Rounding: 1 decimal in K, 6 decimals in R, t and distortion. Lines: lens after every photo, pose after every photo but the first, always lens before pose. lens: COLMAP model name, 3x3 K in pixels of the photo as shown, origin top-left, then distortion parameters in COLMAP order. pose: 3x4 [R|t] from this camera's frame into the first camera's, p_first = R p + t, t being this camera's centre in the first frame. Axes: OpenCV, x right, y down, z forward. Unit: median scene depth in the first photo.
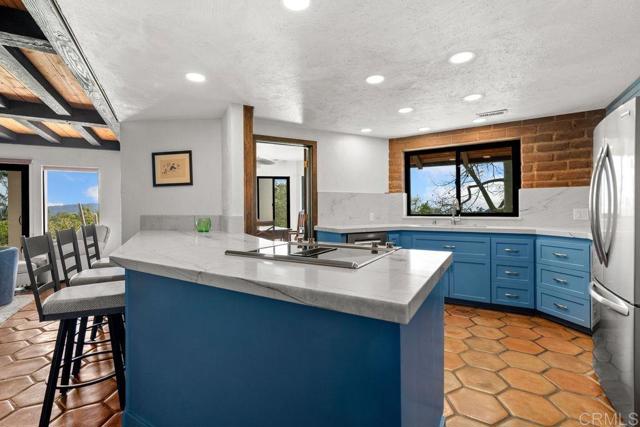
lens RADIAL K [[291.8, 0, 316.0], [0, 291.8, 209.1], [0, 0, 1]] dist [-0.000329, 0.000954]
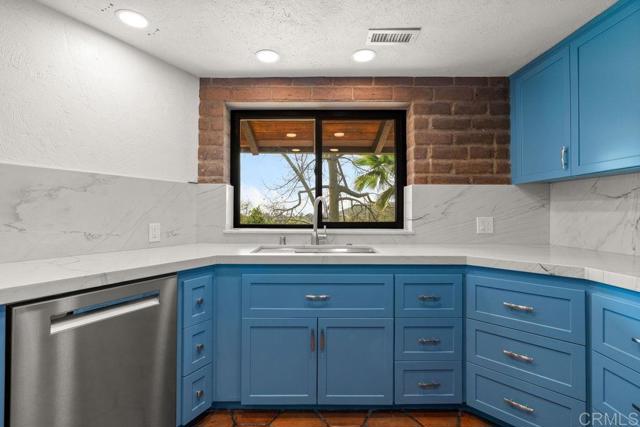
lens RADIAL K [[291.8, 0, 316.0], [0, 291.8, 209.1], [0, 0, 1]] dist [-0.000329, 0.000954]
pose [[0.844957, 0.017571, 0.534546, 0.193141], [-0.009189, 0.999790, -0.018338, -0.003614], [-0.534755, 0.010583, 0.844941, 0.584901]]
